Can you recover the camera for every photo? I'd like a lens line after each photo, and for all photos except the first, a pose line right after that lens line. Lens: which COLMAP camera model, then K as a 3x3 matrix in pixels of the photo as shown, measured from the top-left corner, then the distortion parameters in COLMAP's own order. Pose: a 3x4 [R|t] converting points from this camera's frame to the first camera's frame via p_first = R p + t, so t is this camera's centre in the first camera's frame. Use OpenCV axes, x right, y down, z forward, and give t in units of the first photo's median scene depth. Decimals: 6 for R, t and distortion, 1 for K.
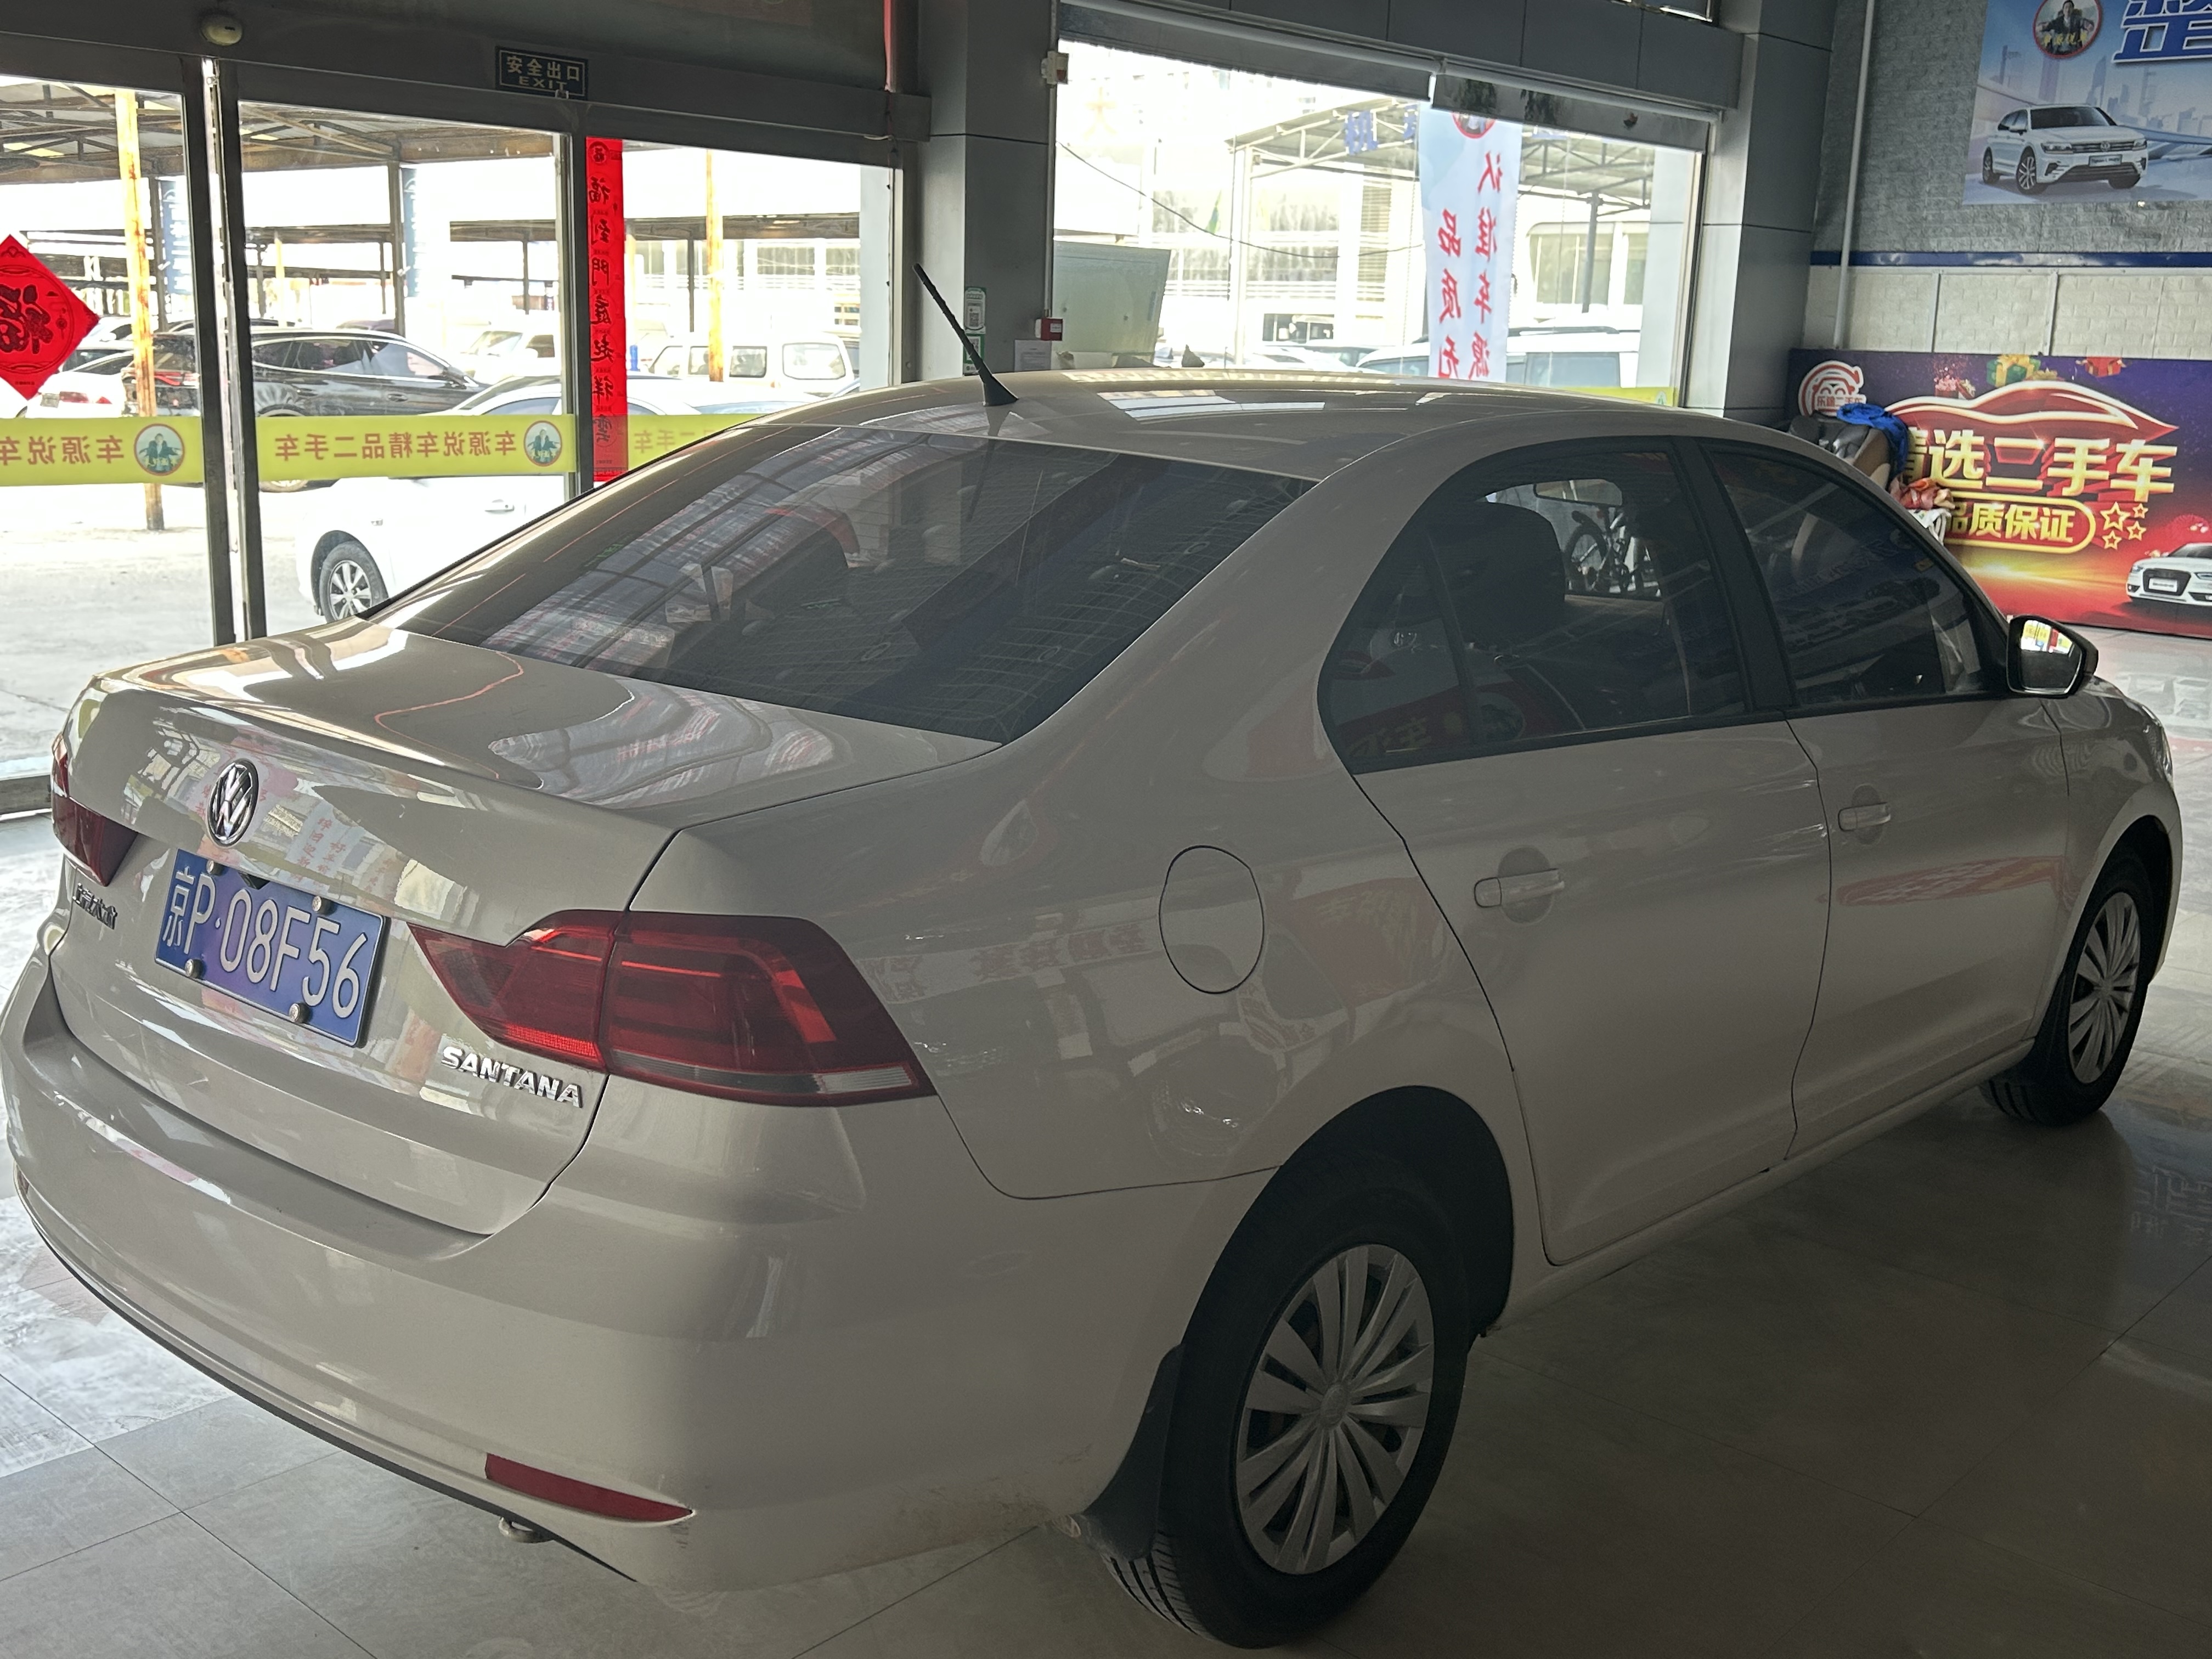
lens RADIAL K [[2212.6, 0, 1112.3], [0, 2212.6, 901.8], [0, 0, 1]] dist [0.025157, 0.000000]
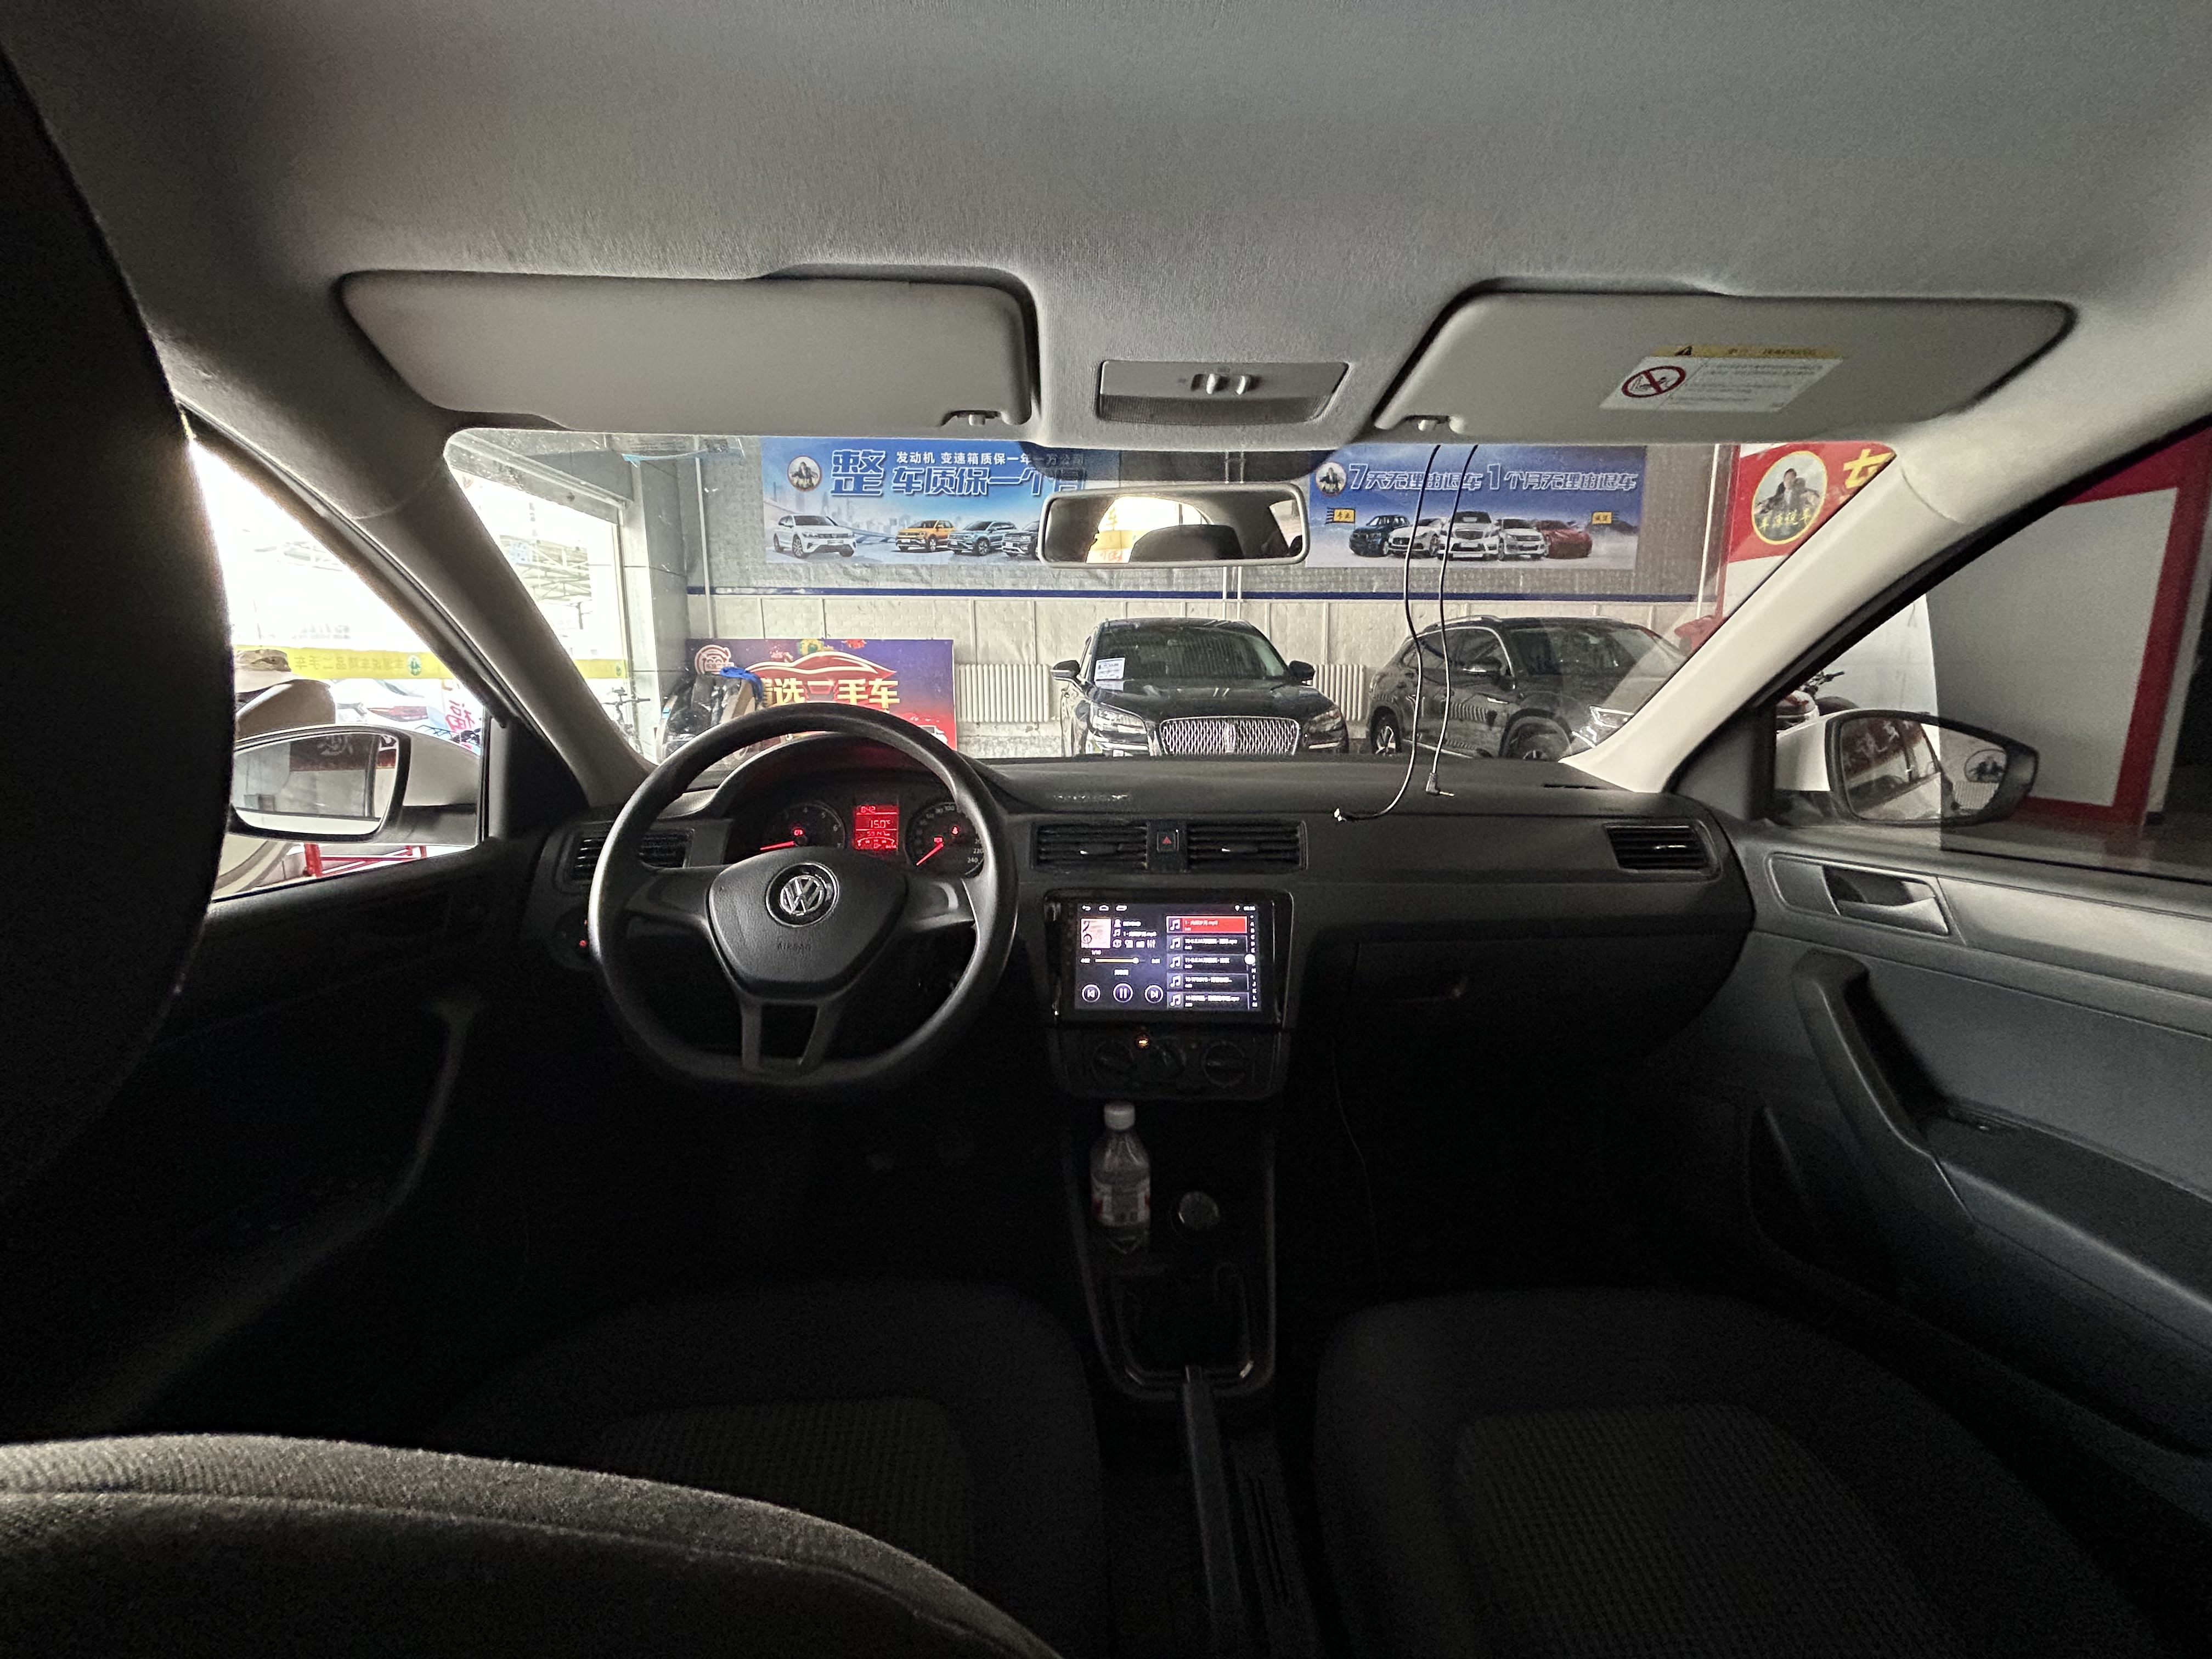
lens RADIAL K [[877.2, 0, 1107.3], [0, 877.2, 834.4], [0, 0, 1]] dist [-0.010526, 0.000475]
pose [[0.704981, -0.154897, 0.692104, 0.030610], [0.196736, 0.980272, 0.018994, -0.040612], [-0.681393, 0.122772, 0.721548, 0.287513]]
